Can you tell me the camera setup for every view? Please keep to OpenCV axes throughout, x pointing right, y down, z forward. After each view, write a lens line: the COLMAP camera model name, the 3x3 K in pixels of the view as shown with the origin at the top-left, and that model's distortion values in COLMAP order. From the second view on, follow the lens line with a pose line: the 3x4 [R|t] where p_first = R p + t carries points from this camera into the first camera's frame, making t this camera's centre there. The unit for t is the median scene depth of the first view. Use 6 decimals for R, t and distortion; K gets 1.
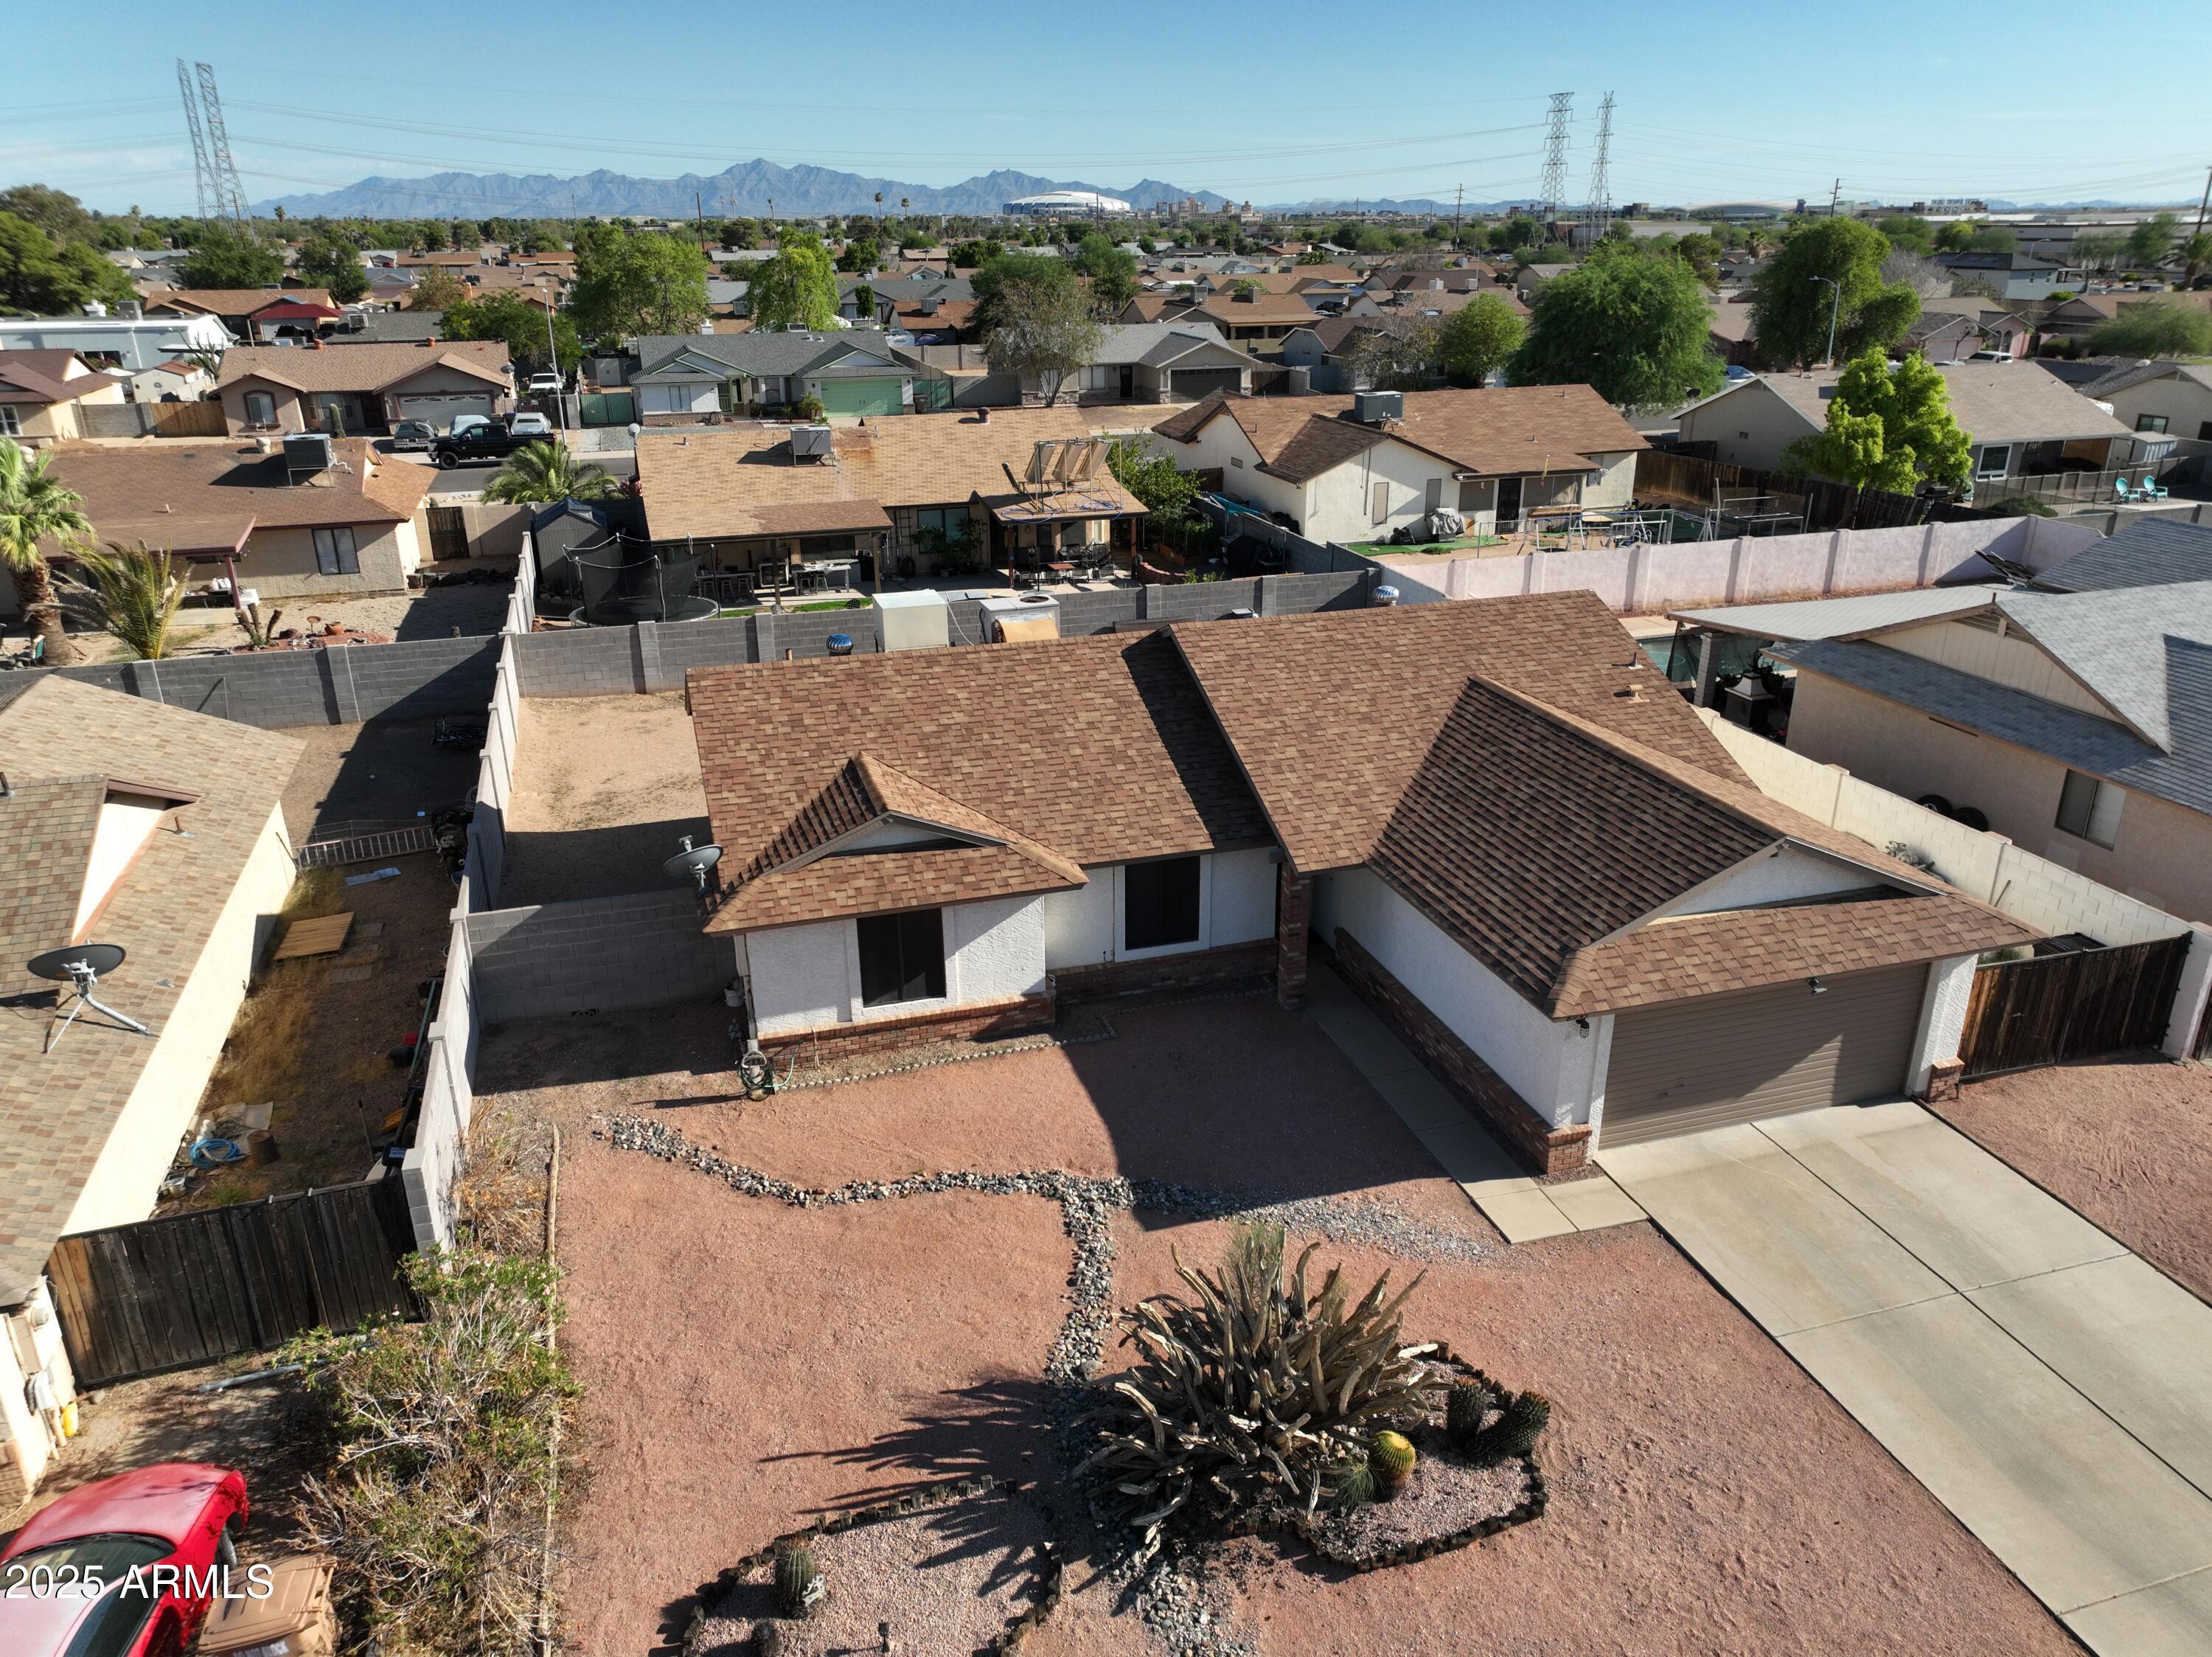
lens RADIAL K [[1561.7, 0, 1106.3], [0, 1561.7, 834.9], [0, 0, 1]] dist [-0.005022, 0.025039]
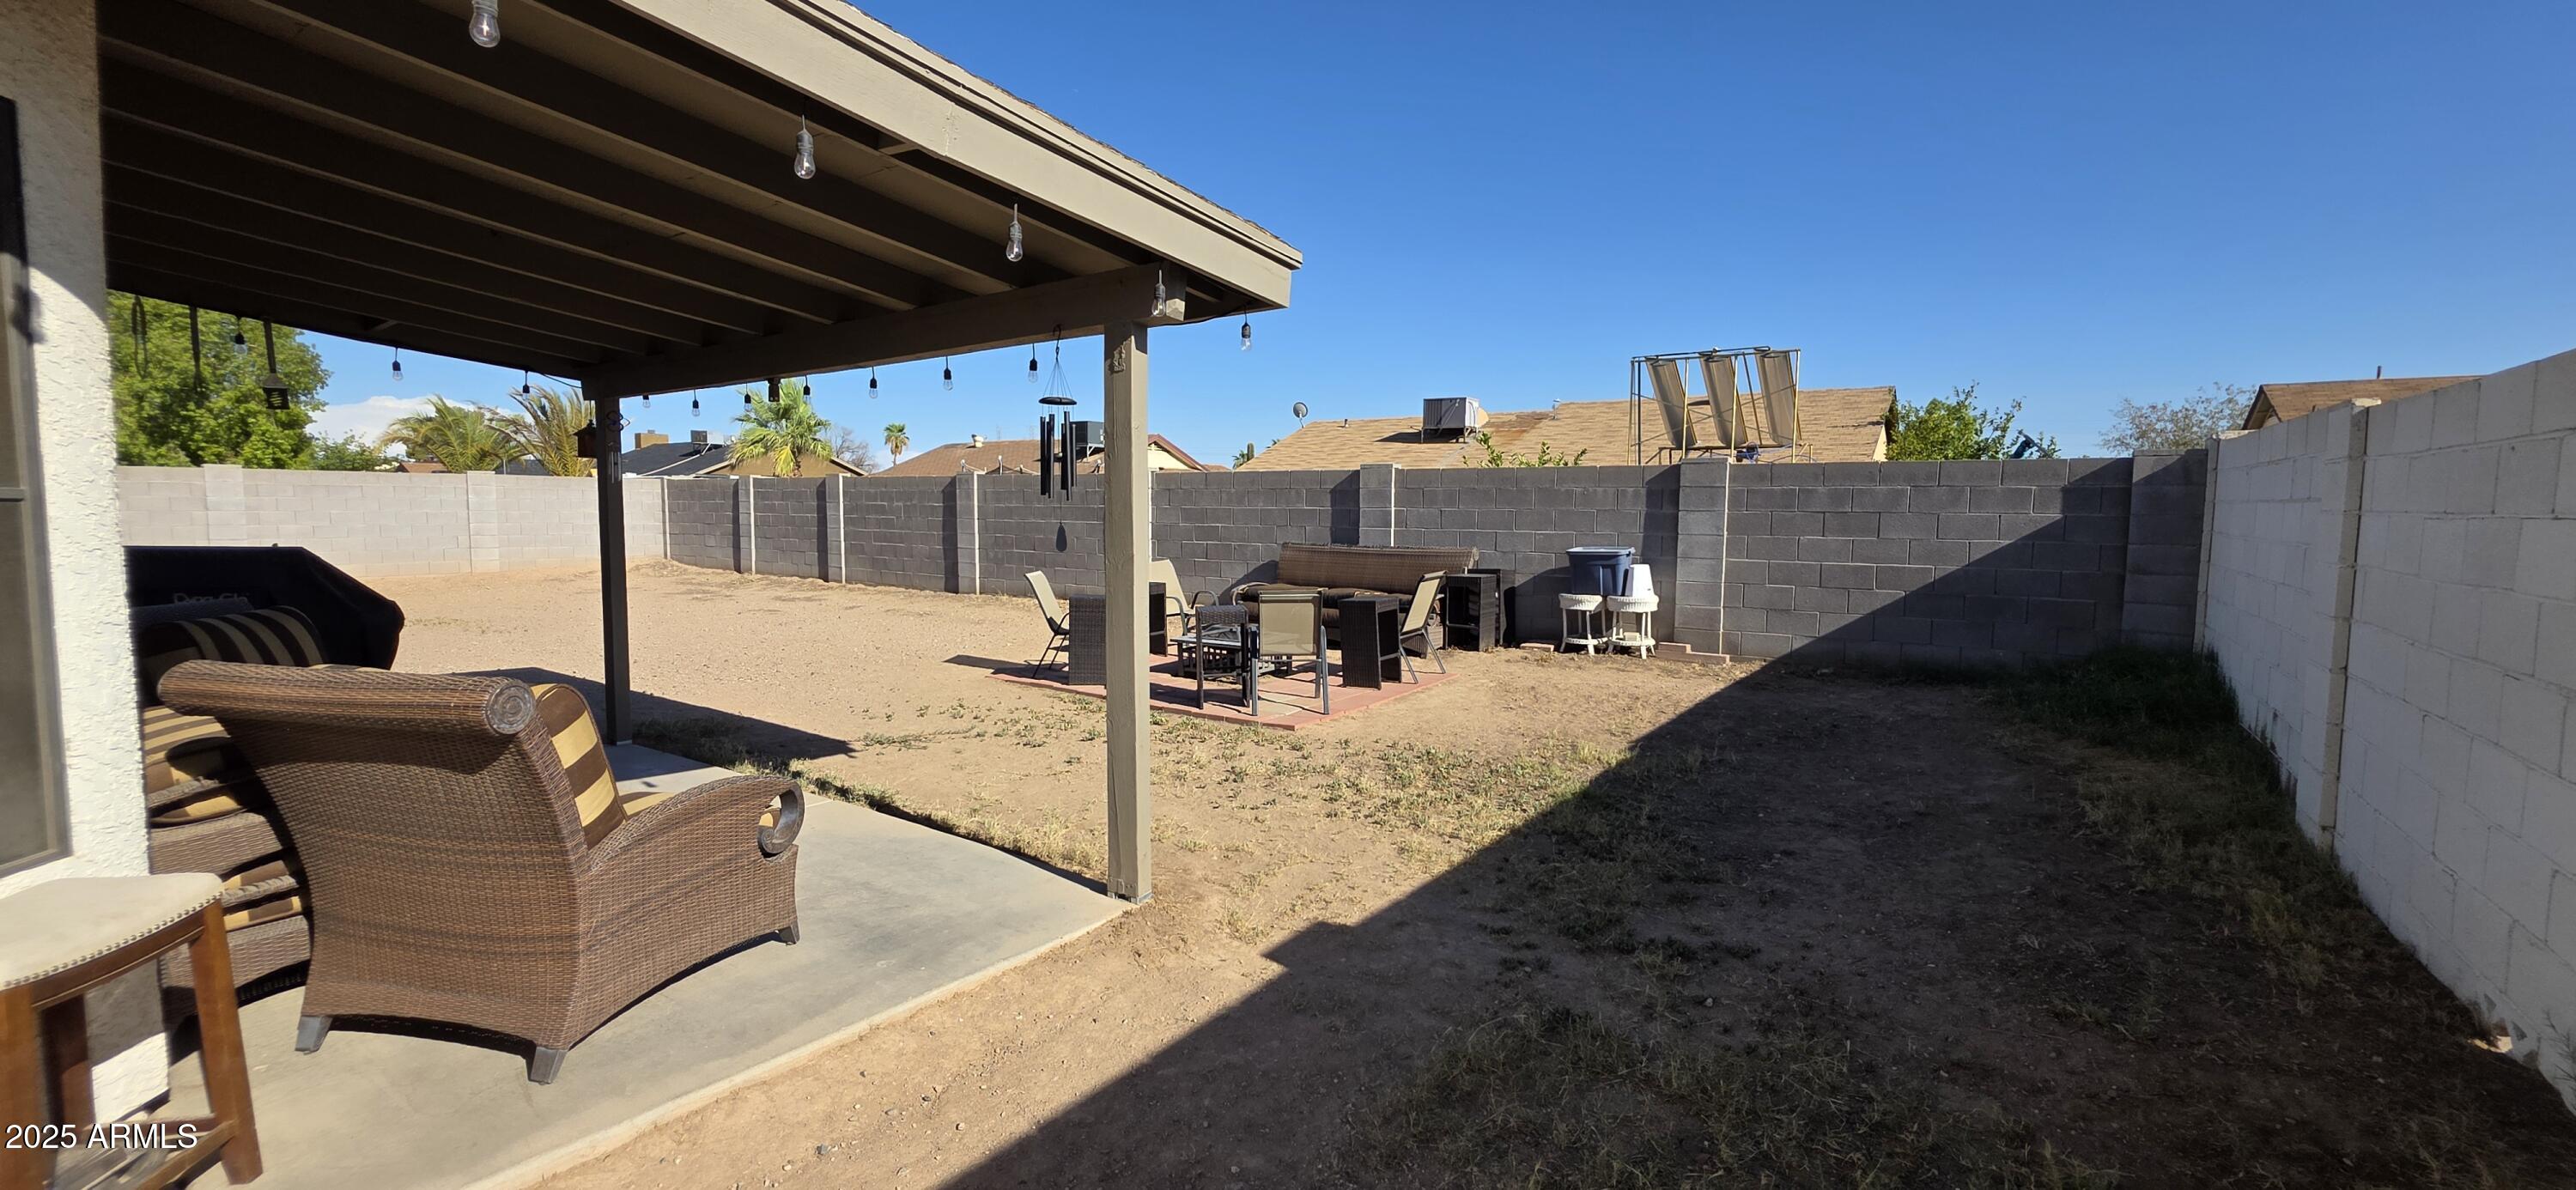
lens RADIAL K [[1031.2, 0, 1282.9], [0, 1031.2, 585.8], [0, 0, 1]] dist [0.000037, 0.000031]
pose [[0.612935, 0.072500, -0.786800, 0.380062], [-0.306278, 0.939728, -0.152006, -0.138409], [0.728358, 0.334149, 0.598197, 1.398736]]
